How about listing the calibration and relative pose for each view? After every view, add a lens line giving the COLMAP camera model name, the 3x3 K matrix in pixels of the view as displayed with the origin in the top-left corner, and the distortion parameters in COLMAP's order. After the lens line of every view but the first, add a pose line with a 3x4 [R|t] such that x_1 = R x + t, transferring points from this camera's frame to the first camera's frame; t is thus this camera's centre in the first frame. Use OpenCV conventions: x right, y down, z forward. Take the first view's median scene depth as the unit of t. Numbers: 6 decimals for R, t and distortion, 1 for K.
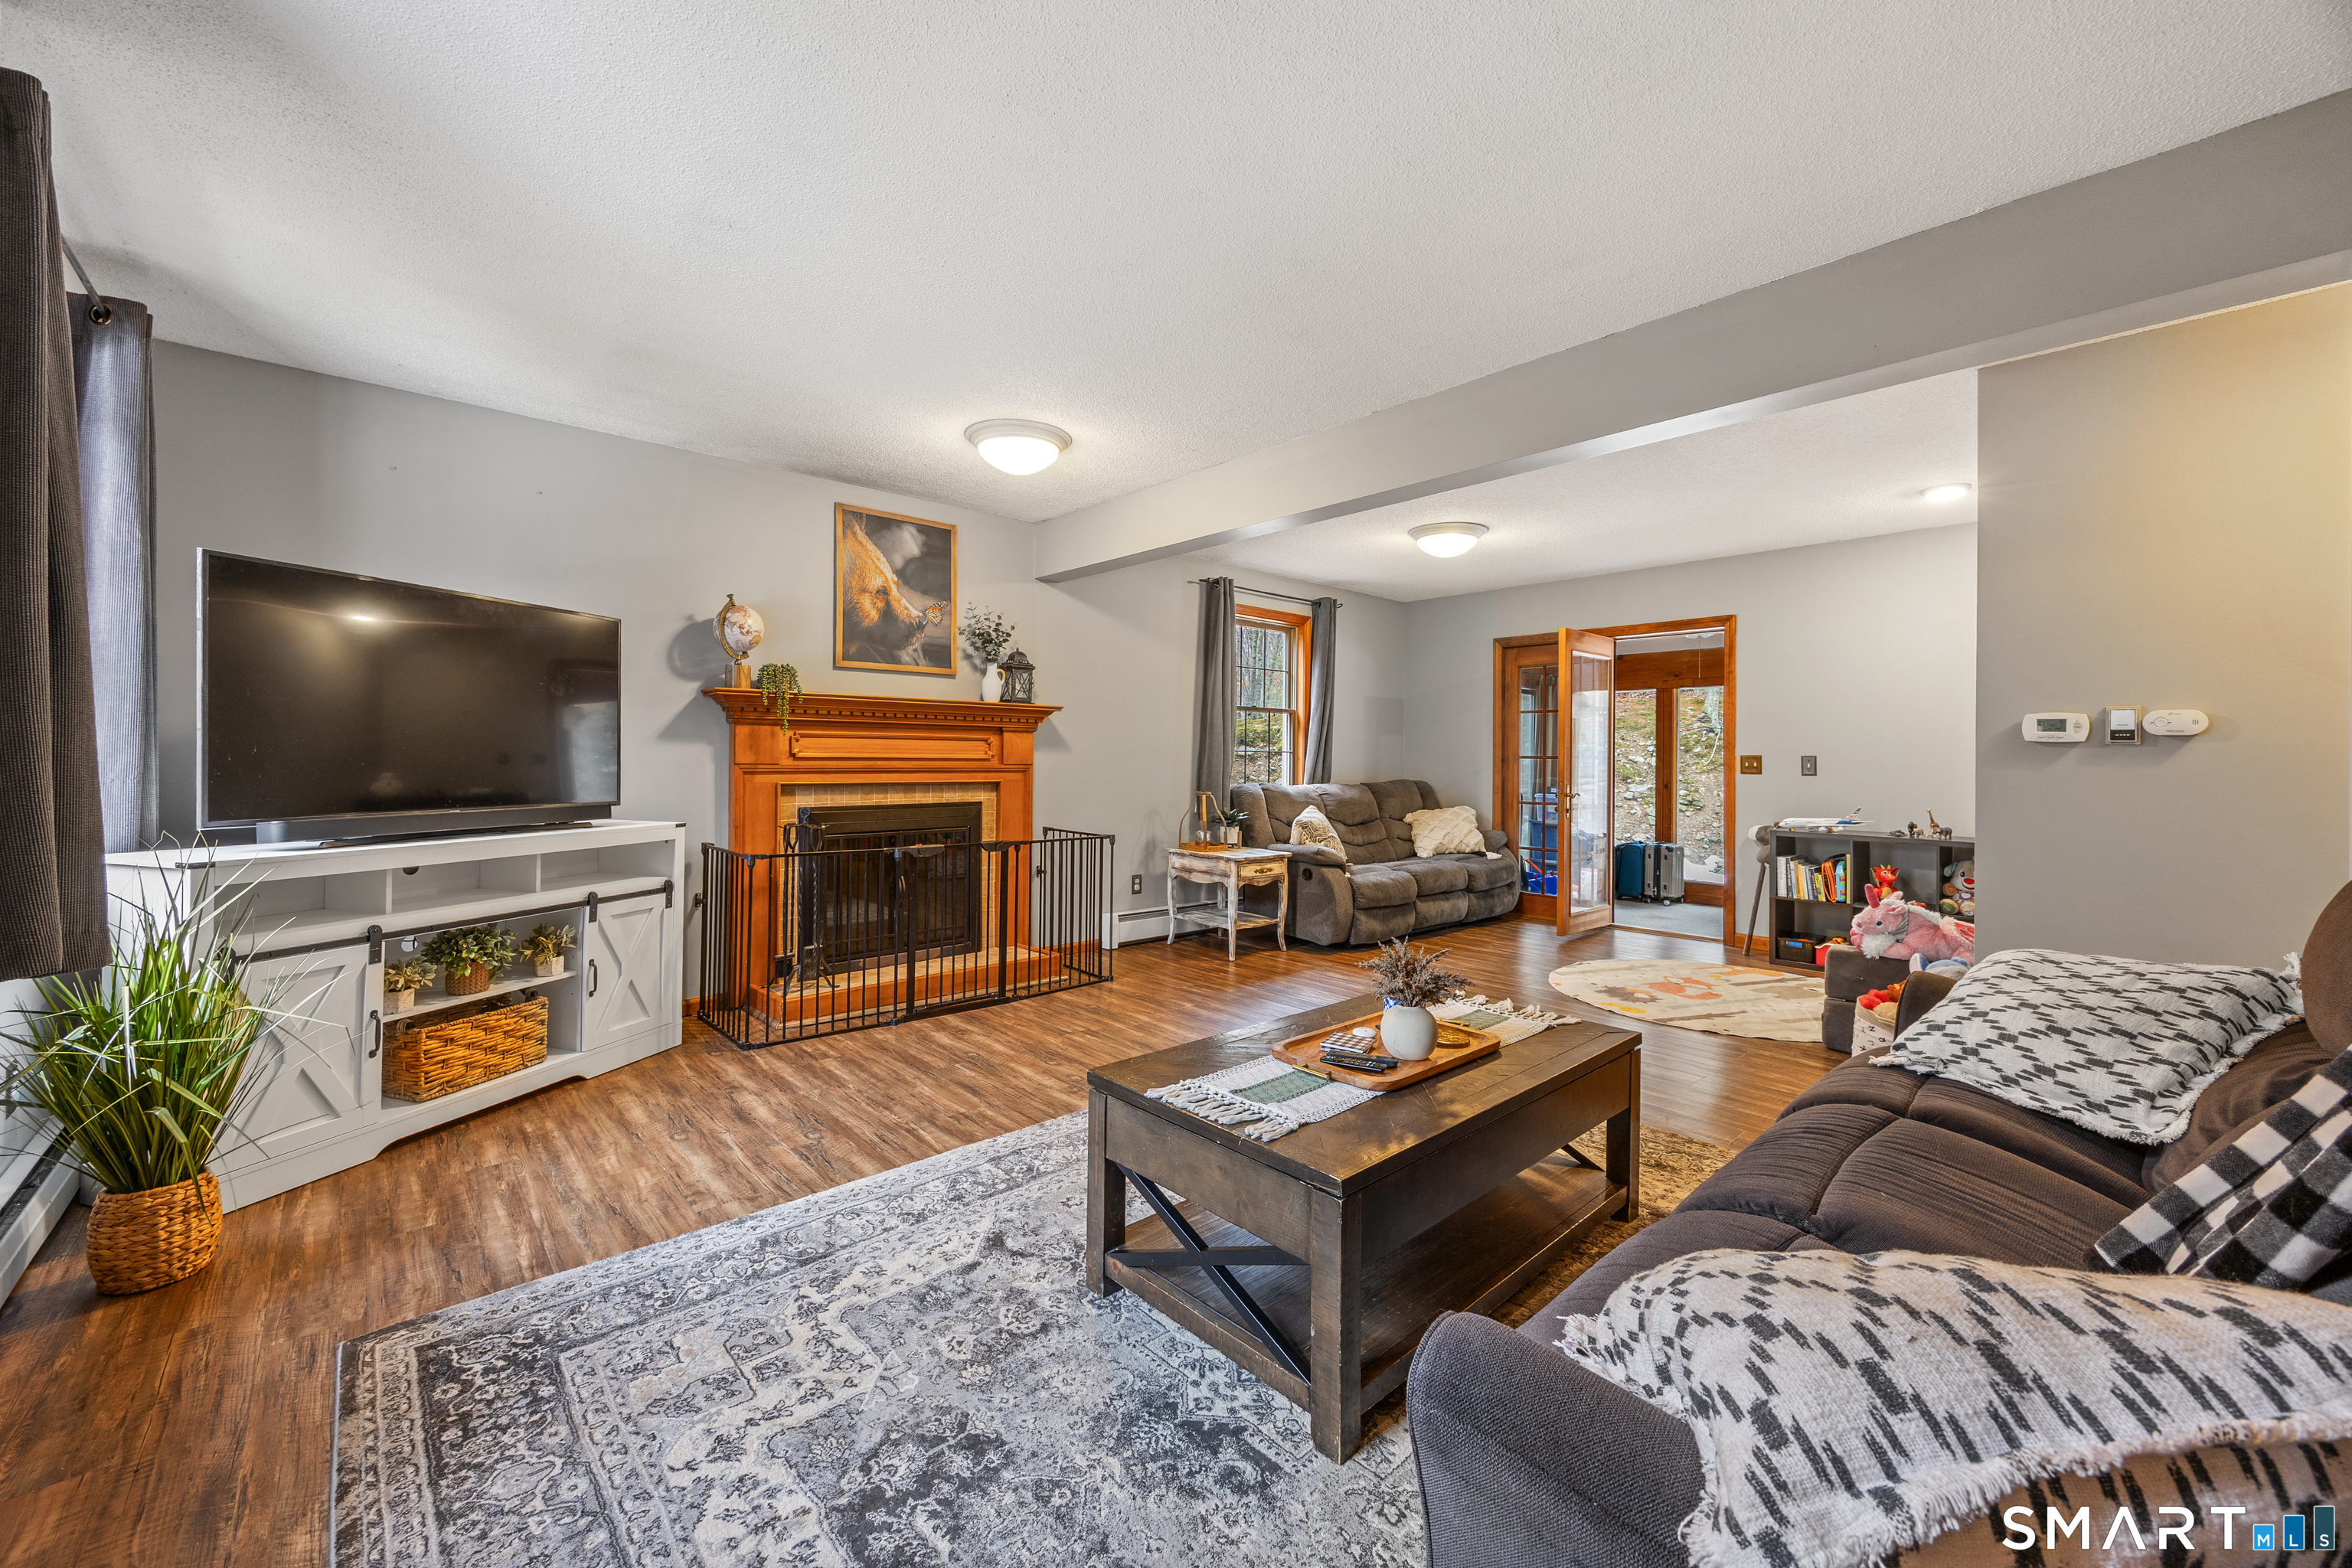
lens RADIAL K [[919.6, 0, 1175.8], [0, 919.6, 766.2], [0, 0, 1]] dist [-0.002395, -0.000143]
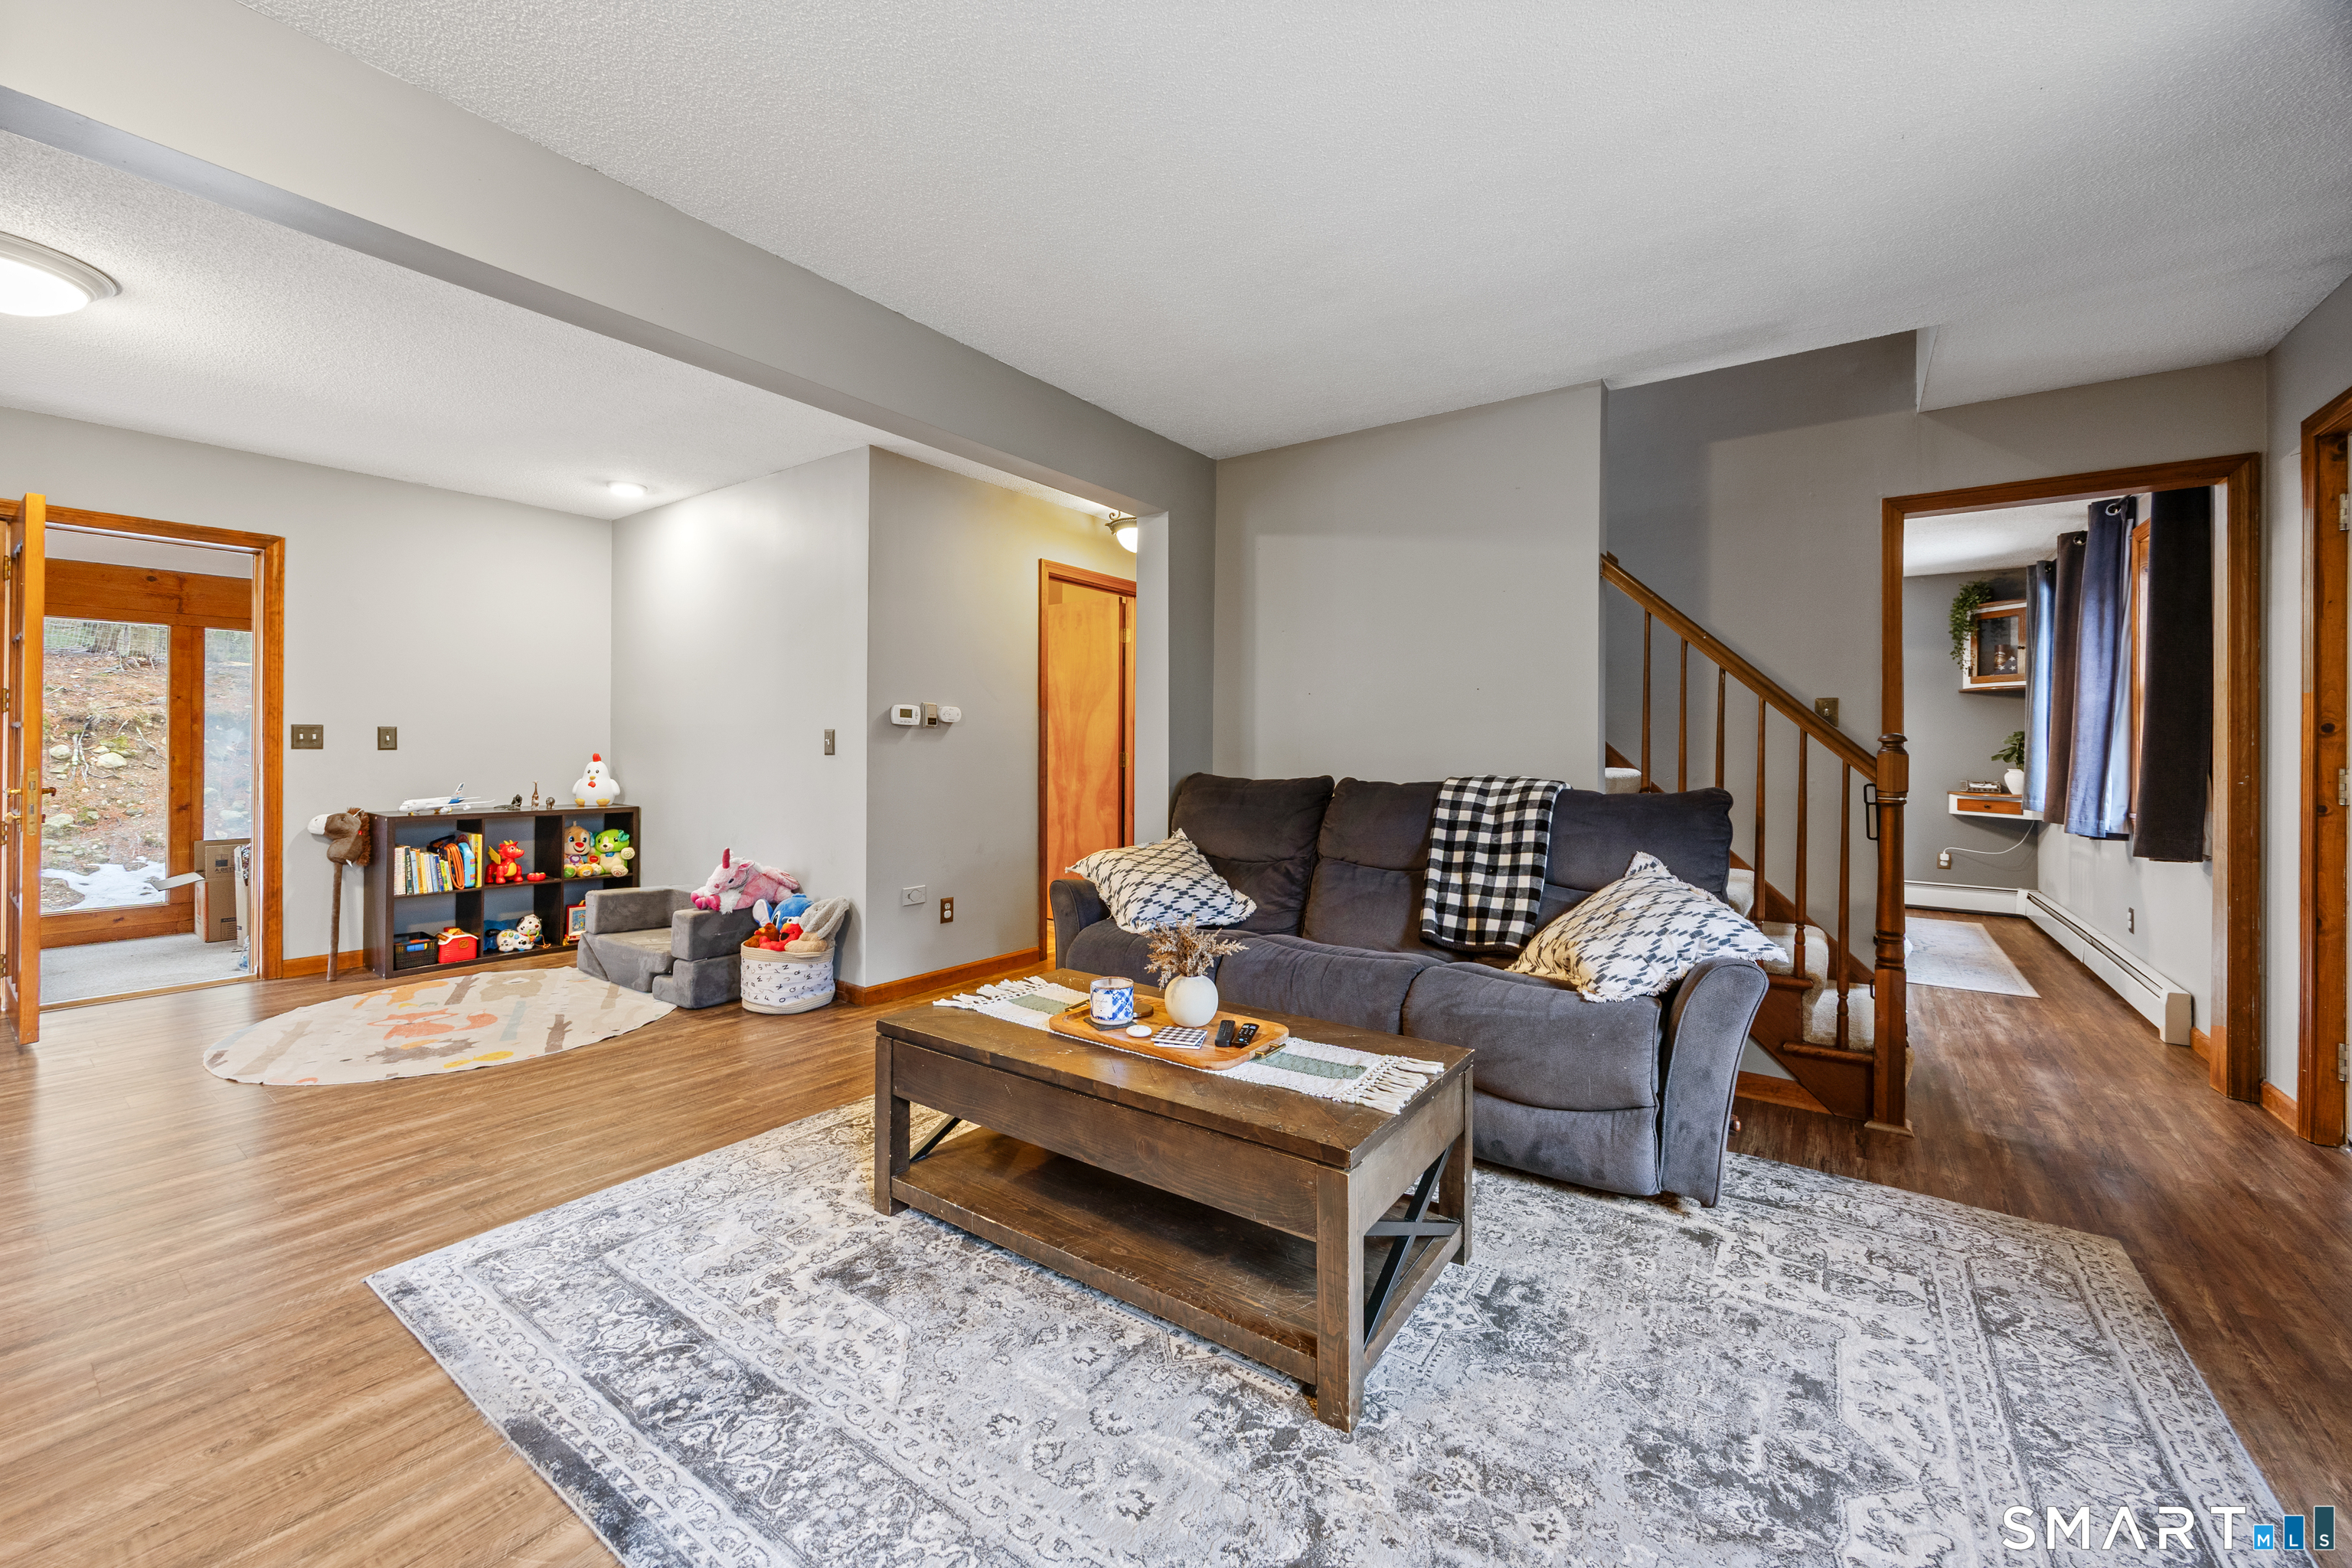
lens RADIAL K [[920.9, 0, 1160.1], [0, 920.9, 744.3], [0, 0, 1]] dist [-0.002217, 0.000368]
pose [[-0.206169, -0.009290, 0.978472, -0.483492], [-0.004106, 0.999954, 0.008629, -0.008773], [-0.978508, -0.002239, -0.206198, 0.784187]]
